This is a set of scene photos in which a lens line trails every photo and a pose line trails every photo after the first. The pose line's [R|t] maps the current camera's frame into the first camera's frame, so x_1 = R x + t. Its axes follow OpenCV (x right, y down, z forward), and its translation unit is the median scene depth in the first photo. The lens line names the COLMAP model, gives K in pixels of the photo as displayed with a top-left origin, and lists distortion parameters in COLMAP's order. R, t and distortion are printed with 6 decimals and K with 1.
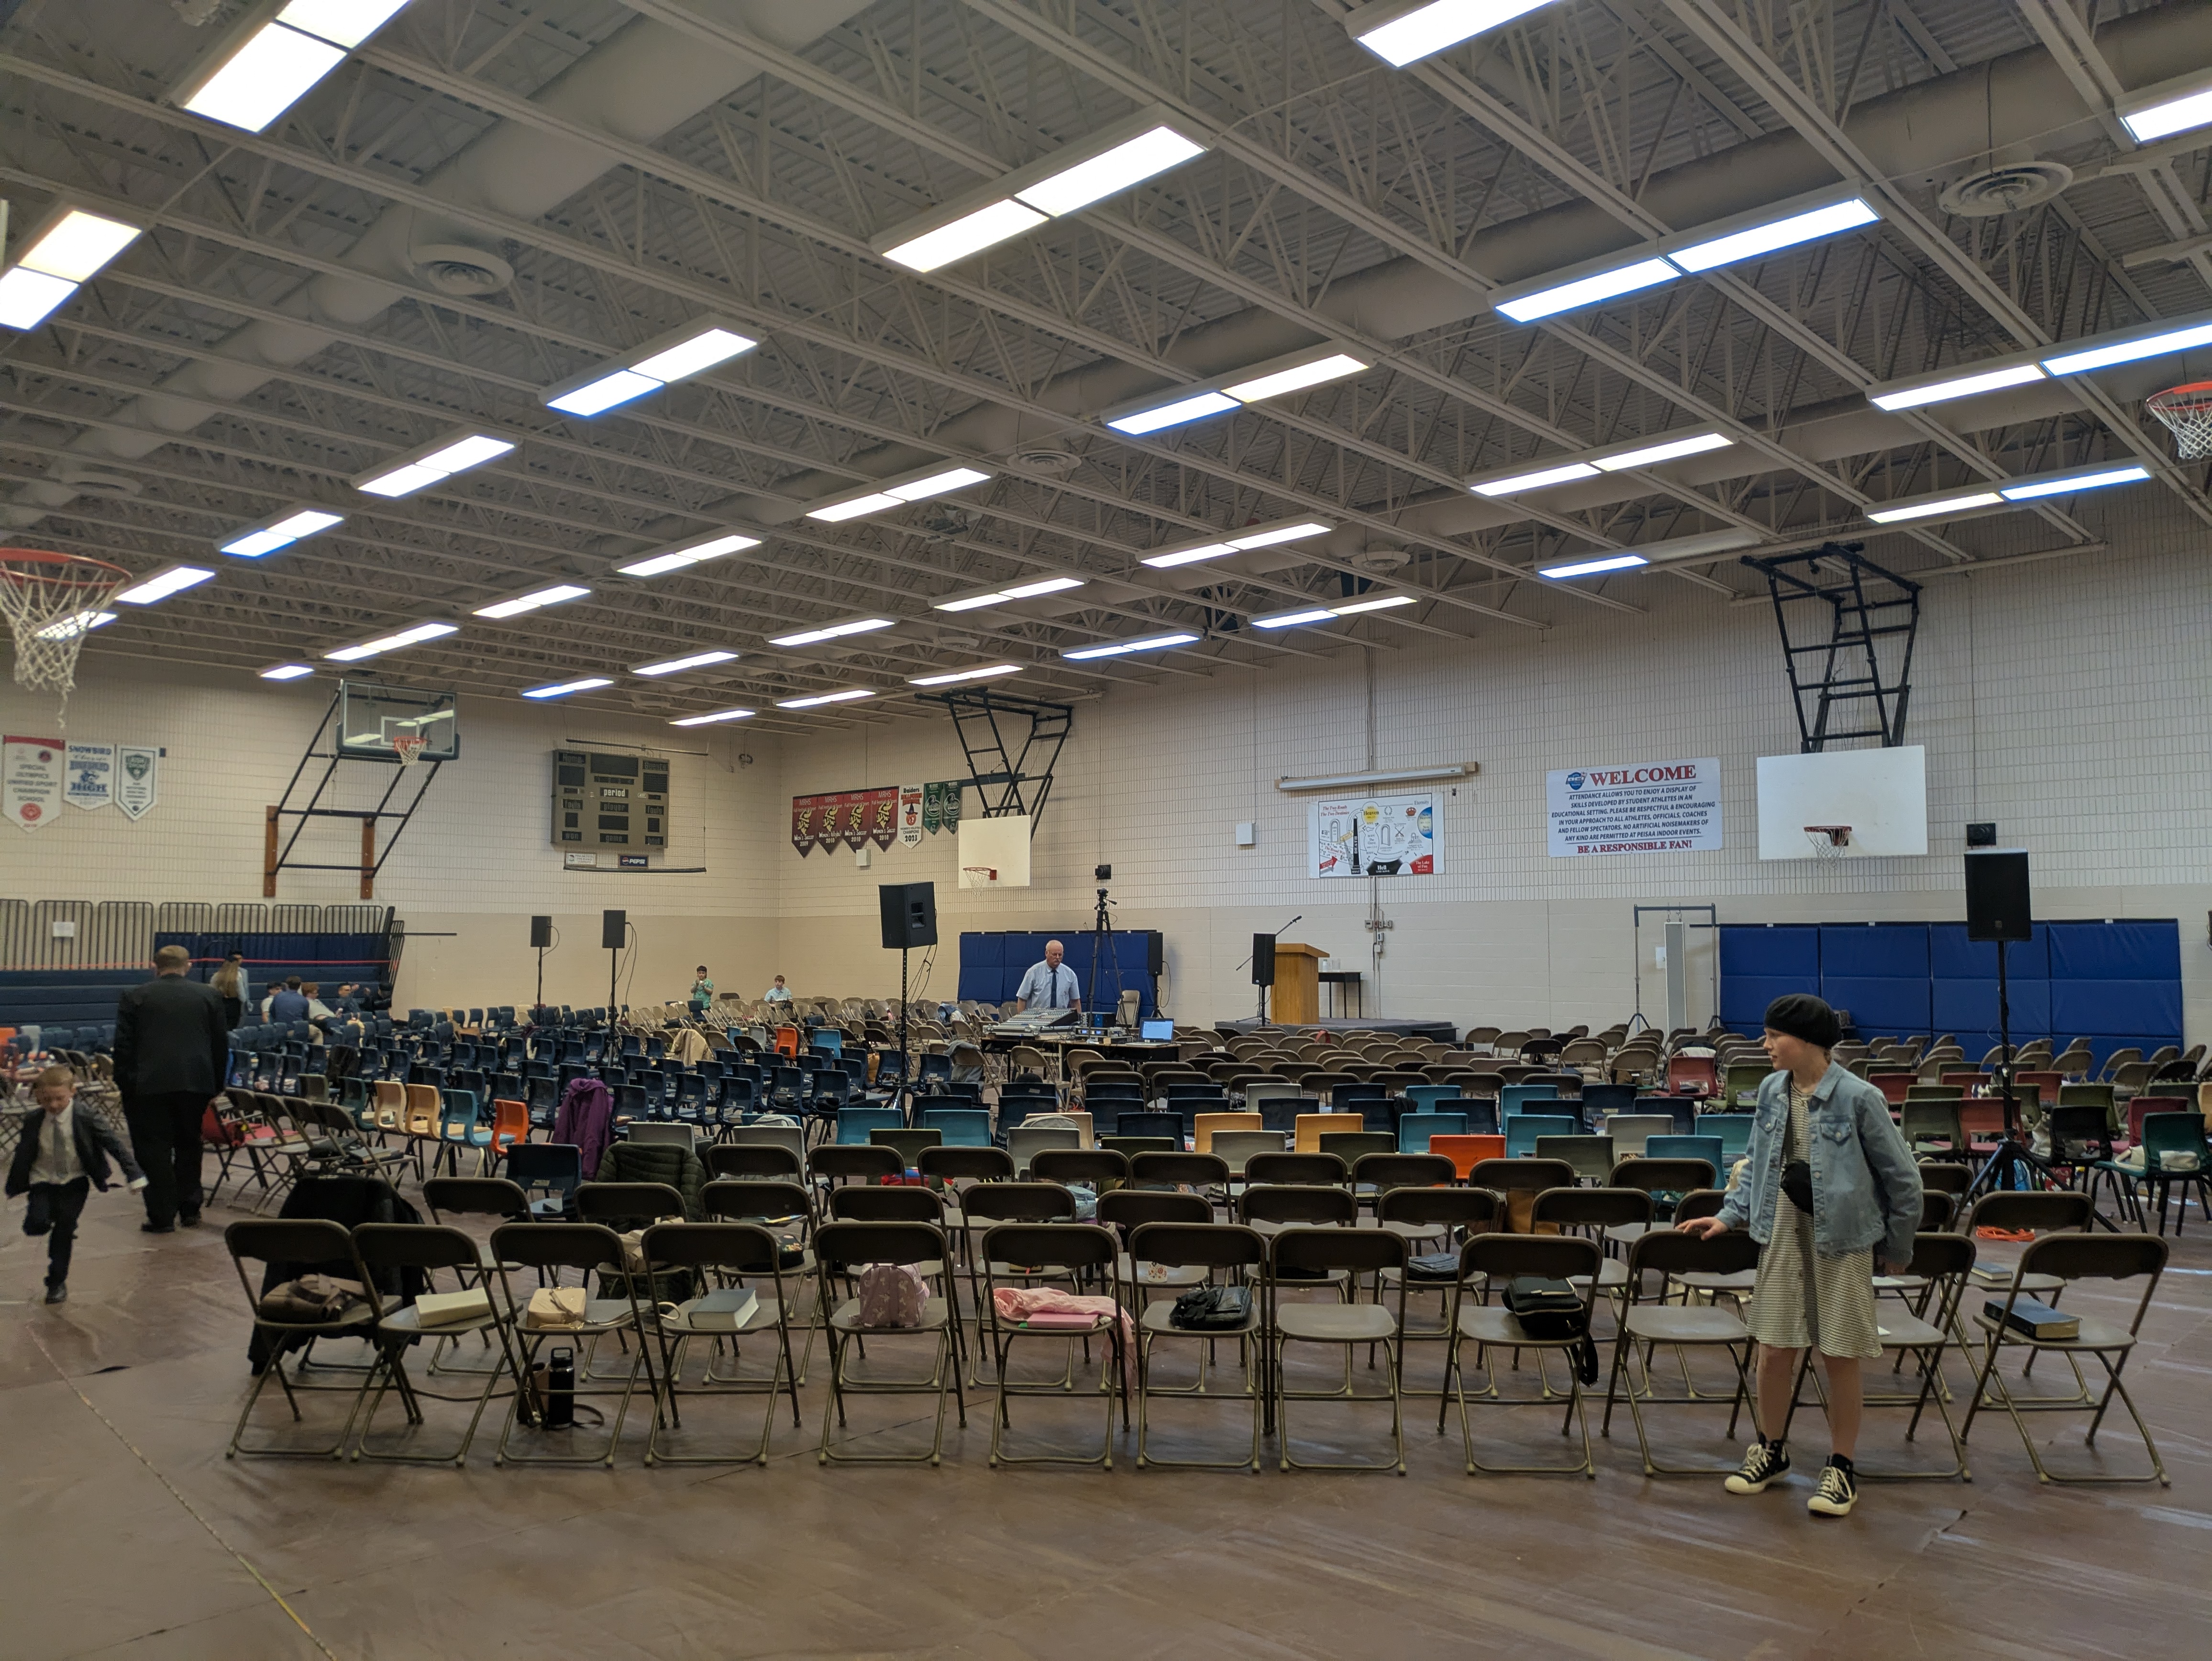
lens RADIAL K [[1644.0, 0, 1104.6], [0, 1644.0, 857.0], [0, 0, 1]] dist [0.189165, -0.000518]
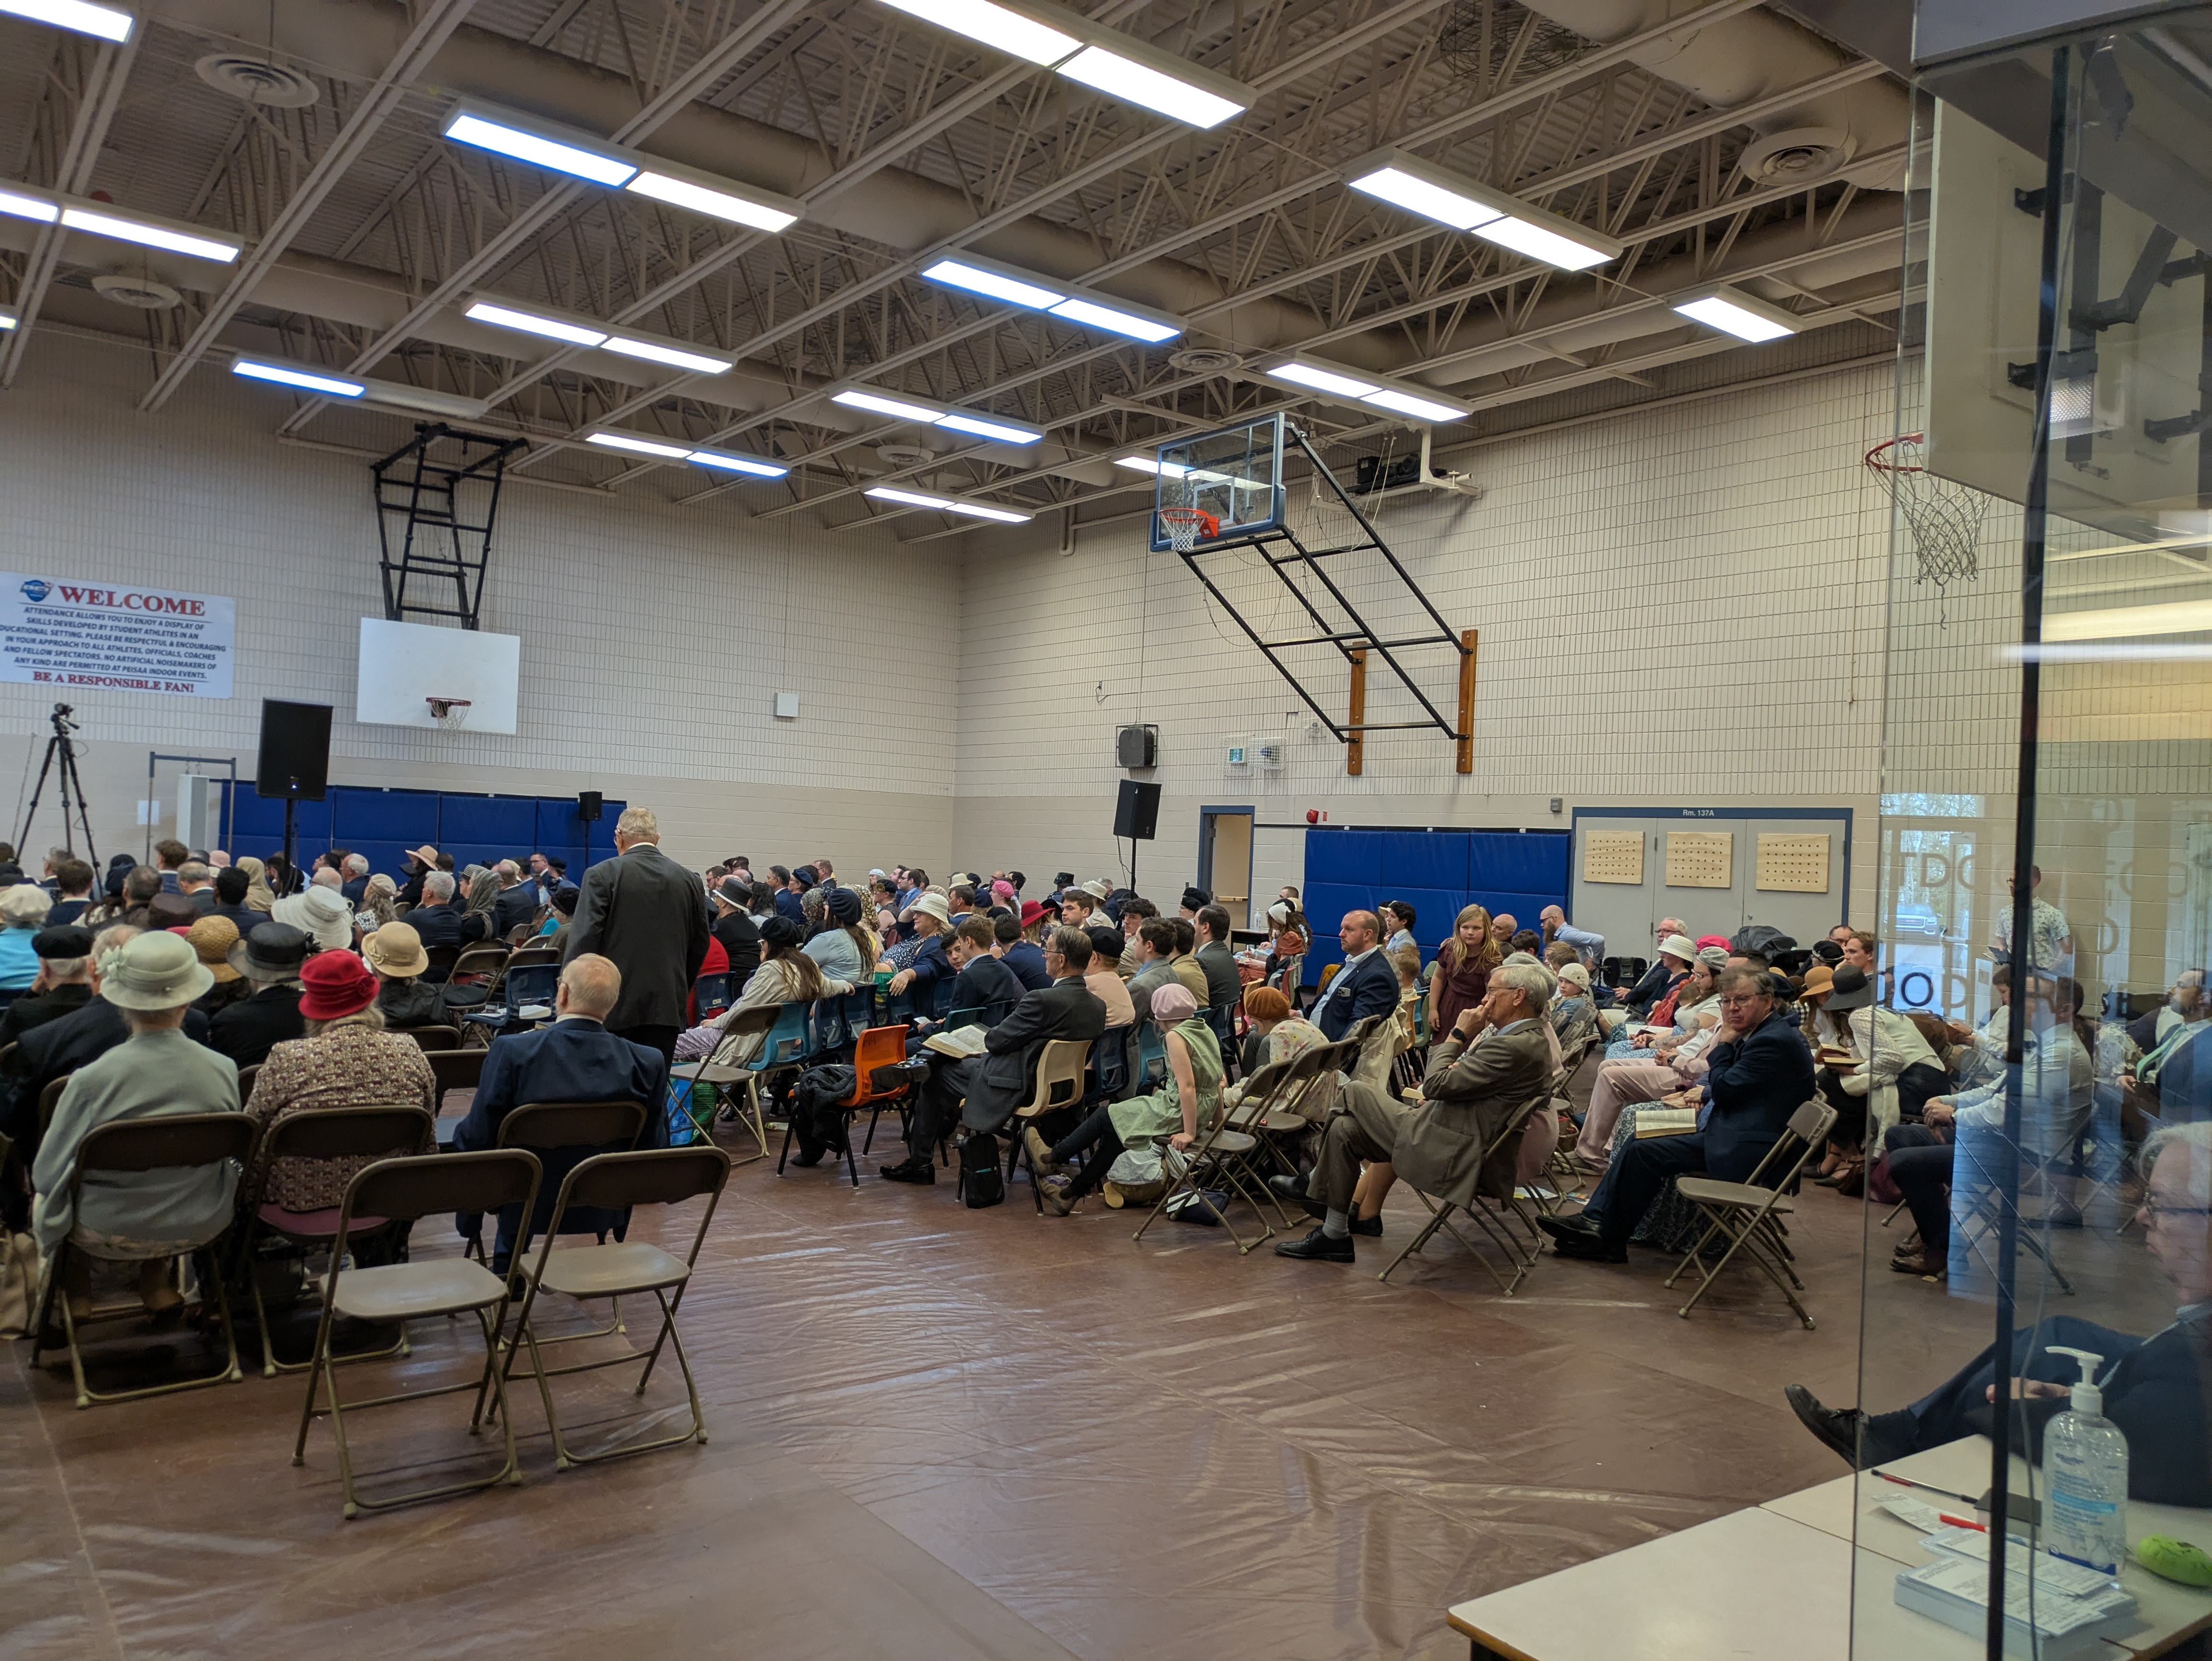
lens RADIAL K [[1660.1, 0, 1106.0], [0, 1660.1, 830.5], [0, 0, 1]] dist [-0.041472, -0.000963]
pose [[0.174300, 0.025301, 0.984368, -0.425445], [-0.100912, 0.994866, -0.007702, 0.025286], [-0.979508, -0.097992, 0.175958, 0.358177]]
